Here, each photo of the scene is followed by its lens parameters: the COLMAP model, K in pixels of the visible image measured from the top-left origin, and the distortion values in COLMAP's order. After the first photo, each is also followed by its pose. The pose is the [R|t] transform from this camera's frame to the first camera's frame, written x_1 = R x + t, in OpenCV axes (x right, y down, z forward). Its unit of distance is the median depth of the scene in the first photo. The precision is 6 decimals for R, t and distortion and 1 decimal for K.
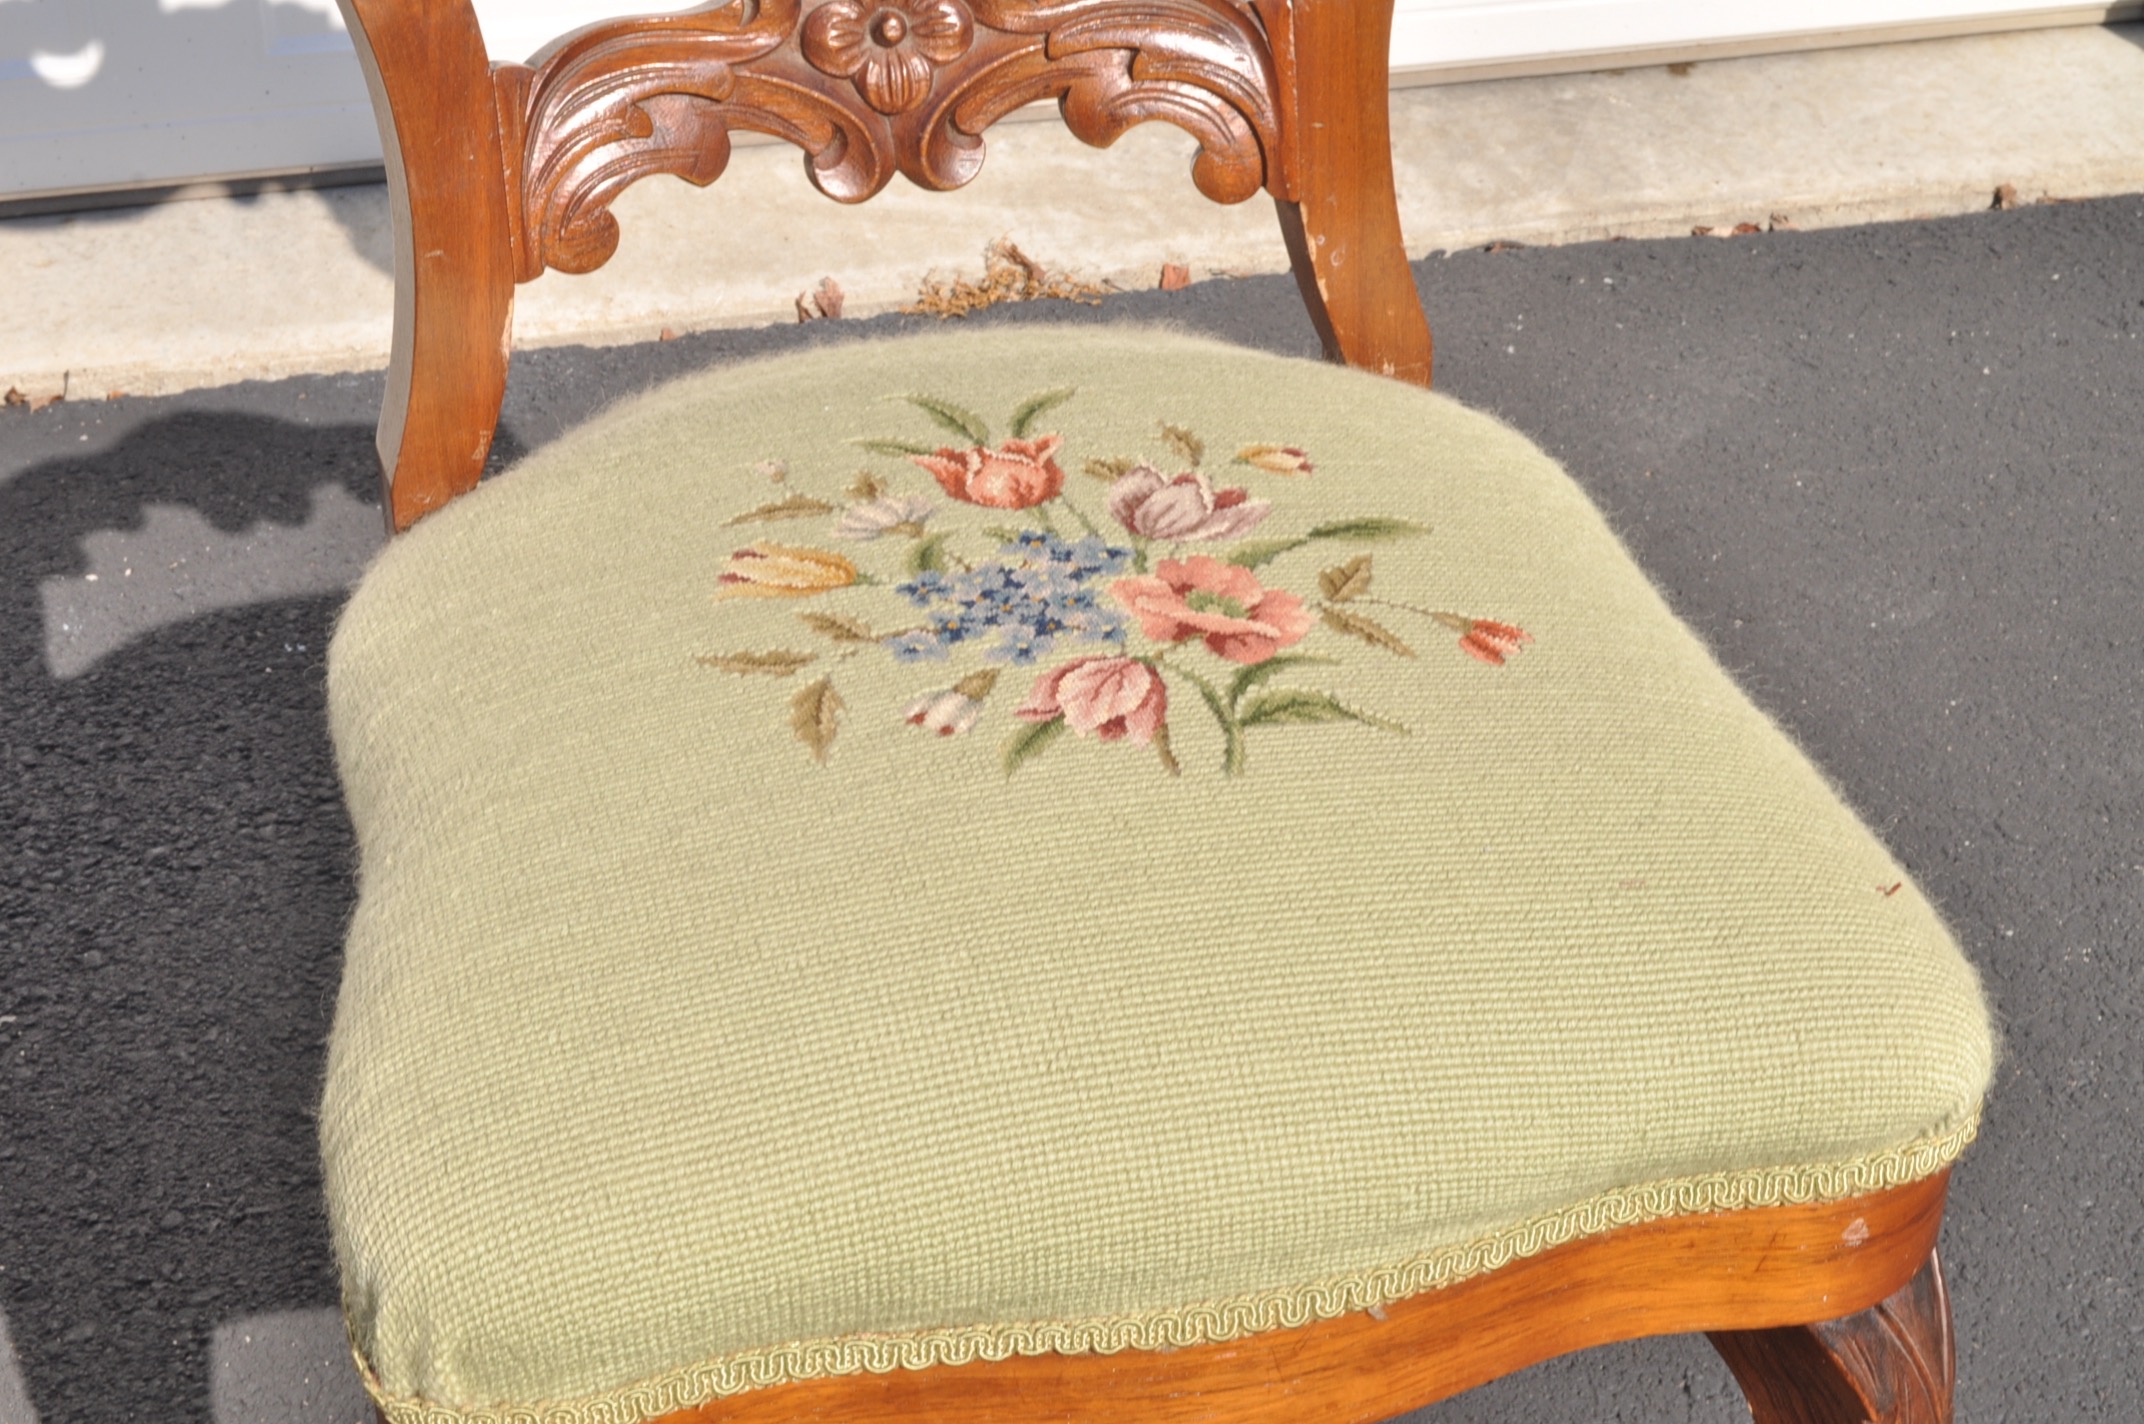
lens RADIAL K [[3661.0, 0, 1072.0], [0, 3661.0, 712.0], [0, 0, 1]] dist [-0.009212, -0.025982]
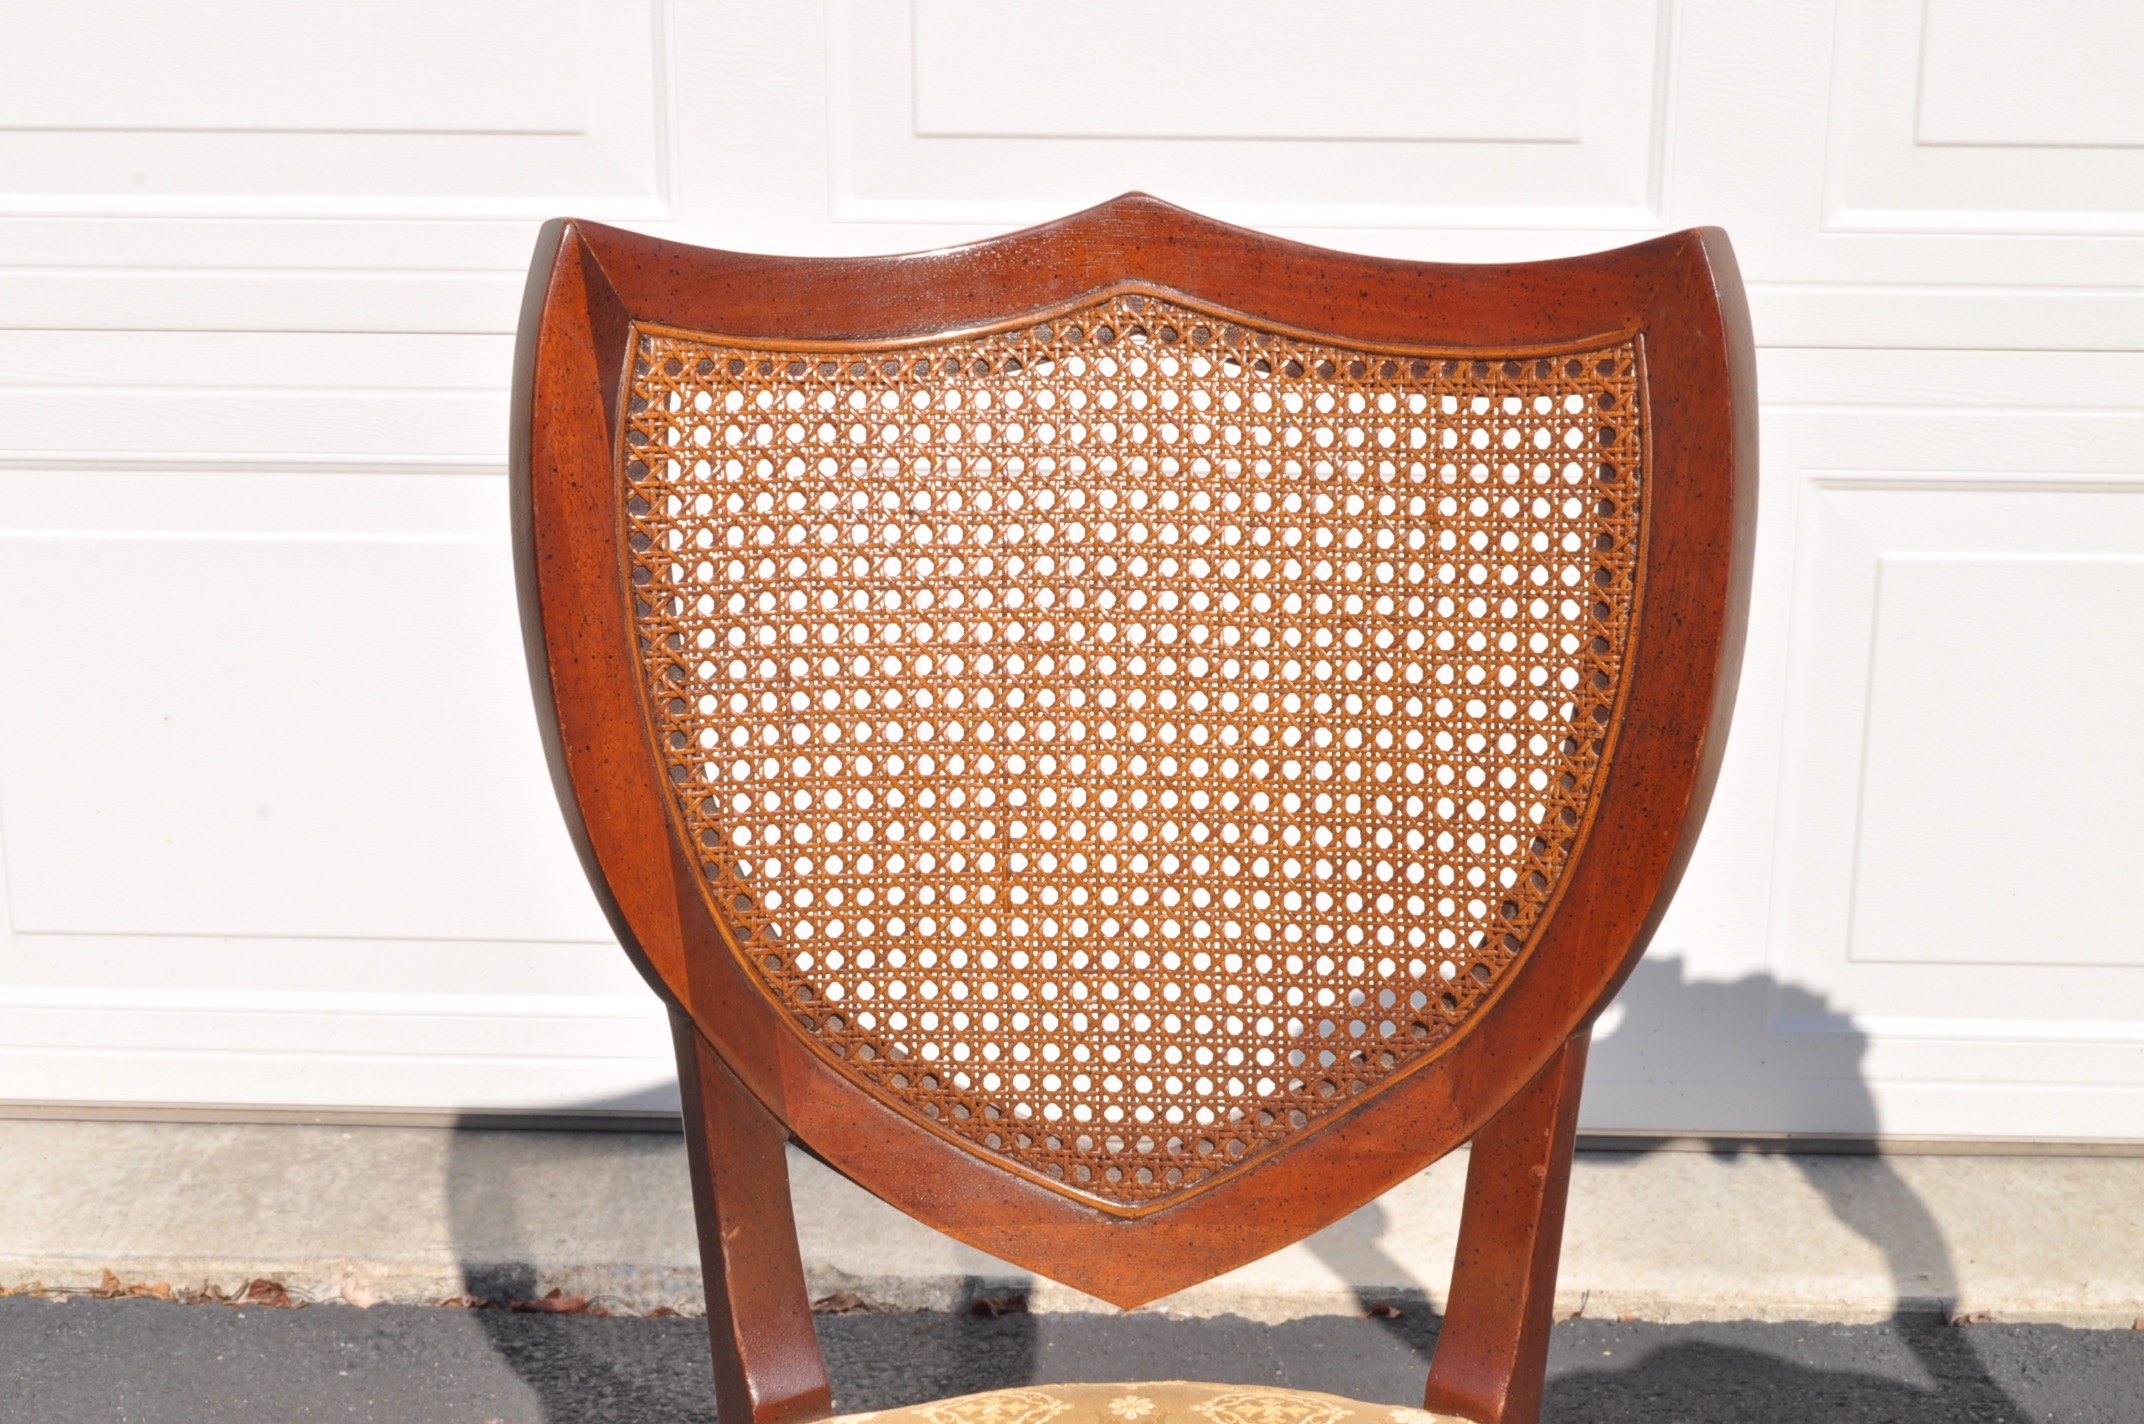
lens RADIAL K [[3294.9, 0, 1079.3], [0, 3294.9, 721.0], [0, 0, 1]] dist [-0.013929, 0.023441]
pose [[0.956762, 0.069172, -0.282529, -0.201343], [-0.146735, 0.953441, -0.263475, 0.034891], [0.251149, 0.293540, 0.922366, -0.001526]]
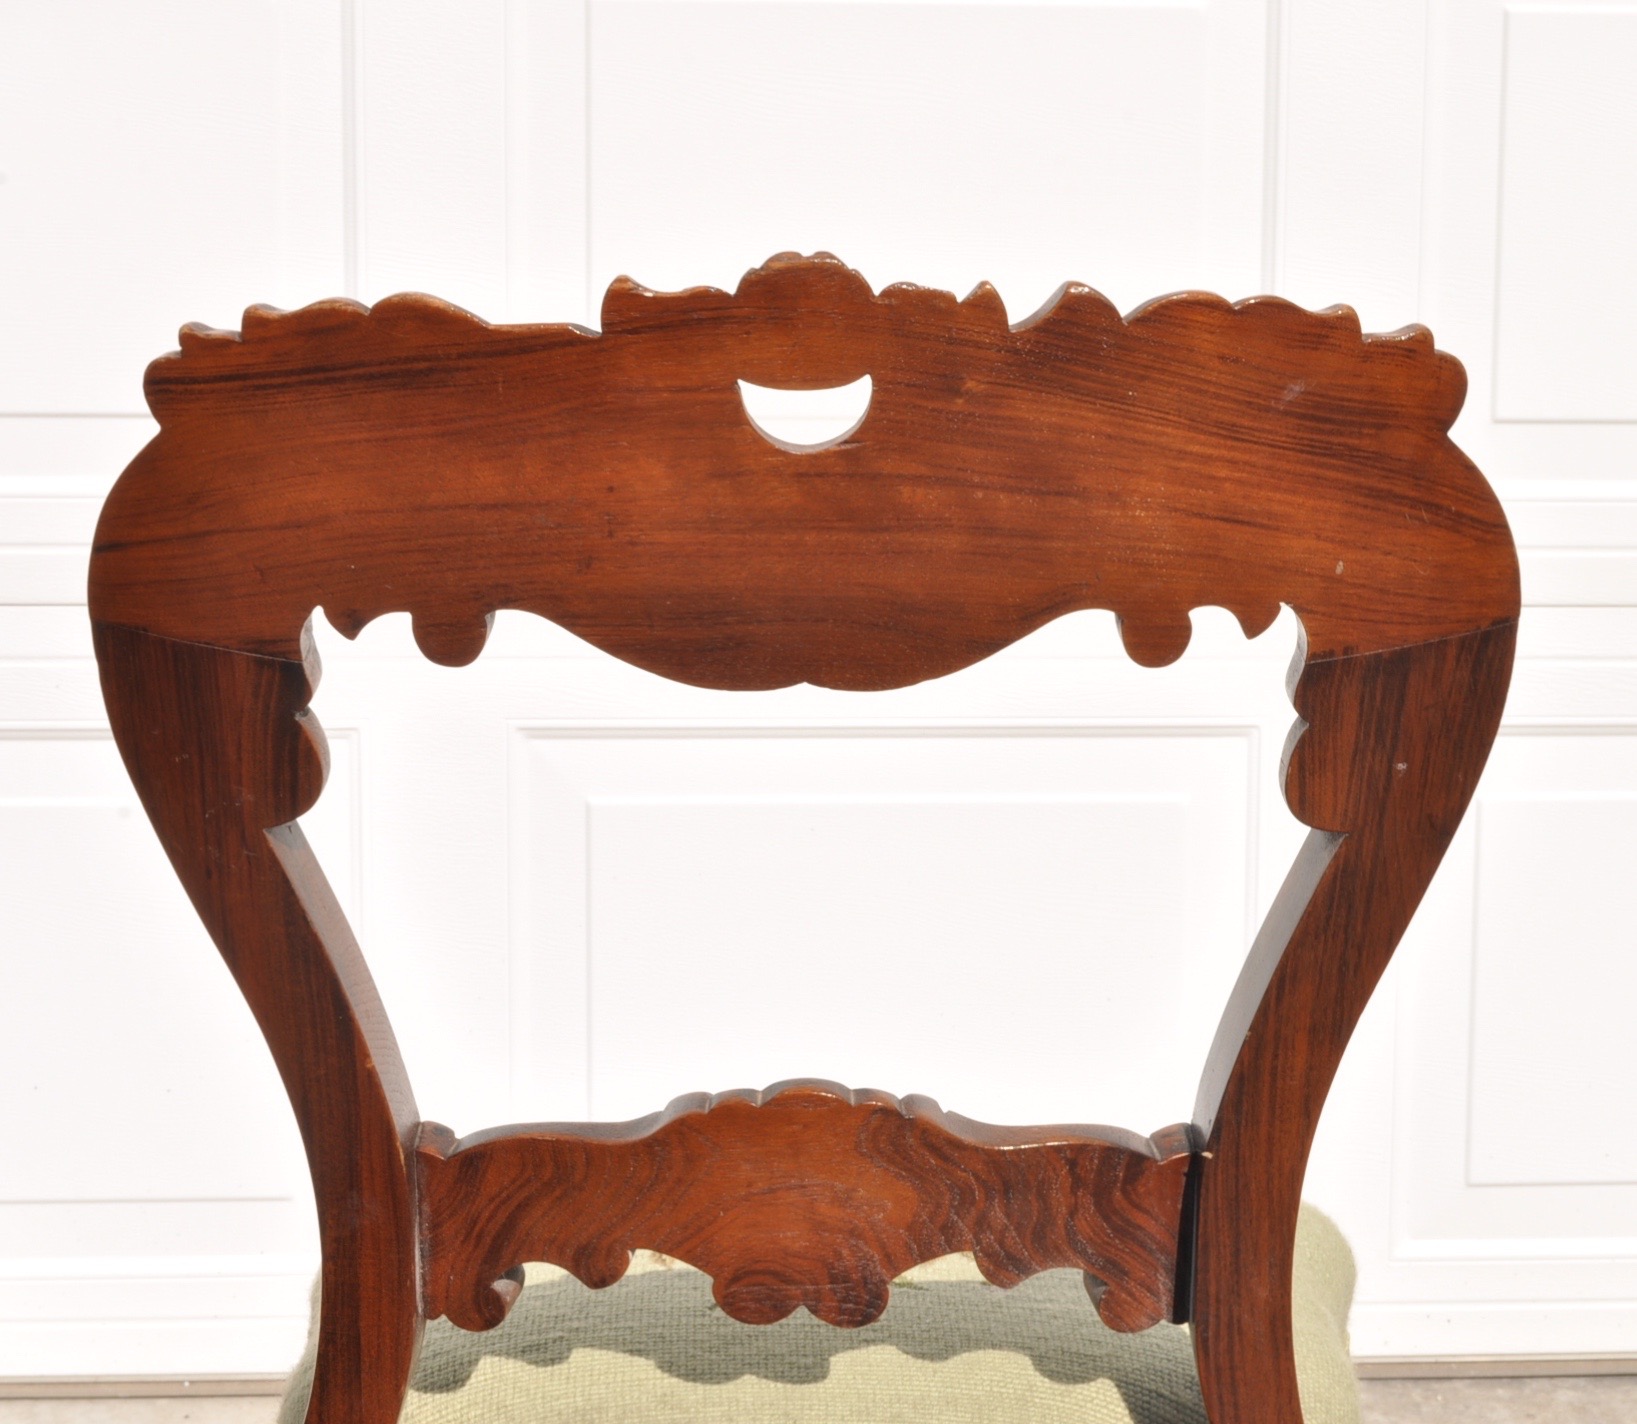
lens RADIAL K [[3809.5, 0, 932.1], [0, 3809.5, 712.5], [0, 0, 1]] dist [-0.017502, 0.088902]
pose [[0.983190, 0.015334, -0.181941, 0.171325], [-0.091710, 0.903121, -0.419478, 0.214812], [0.157883, 0.429113, 0.889345, -0.166897]]
